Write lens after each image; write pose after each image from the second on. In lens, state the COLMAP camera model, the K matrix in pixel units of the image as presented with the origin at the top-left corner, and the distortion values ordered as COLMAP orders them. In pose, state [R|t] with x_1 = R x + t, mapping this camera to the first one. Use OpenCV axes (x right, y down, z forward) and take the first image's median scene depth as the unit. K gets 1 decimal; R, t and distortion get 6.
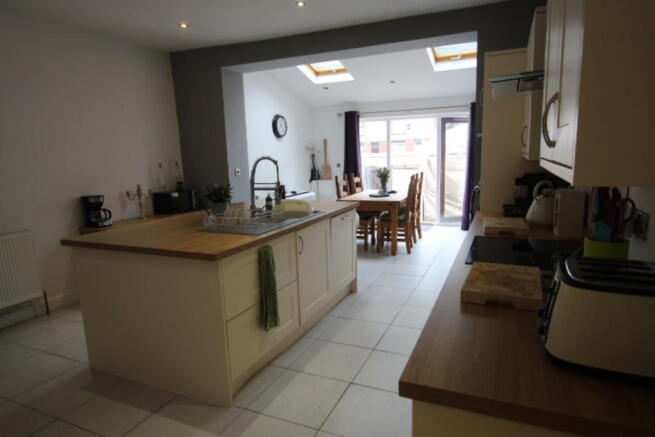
lens RADIAL K [[394.4, 0, 329.7], [0, 394.4, 213.6], [0, 0, 1]] dist [-0.004236, 0.003461]
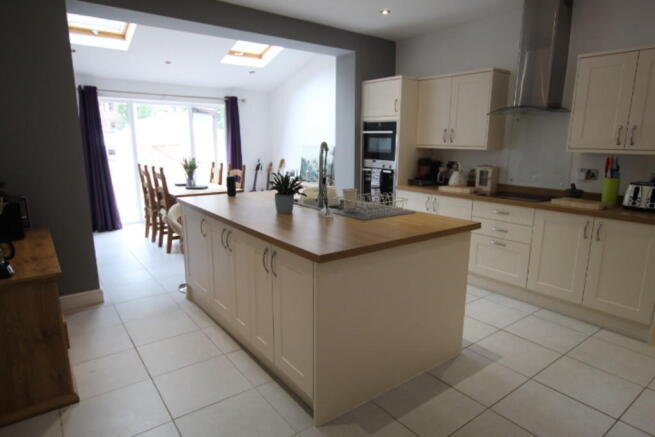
lens RADIAL K [[394.4, 0, 330.6], [0, 394.4, 223.1], [0, 0, 1]] dist [-0.004236, 0.003461]
pose [[0.482112, -0.152325, 0.862766, -0.626764], [0.112722, 0.987369, 0.111335, -0.038061], [-0.868828, 0.043576, 0.493193, 0.315813]]
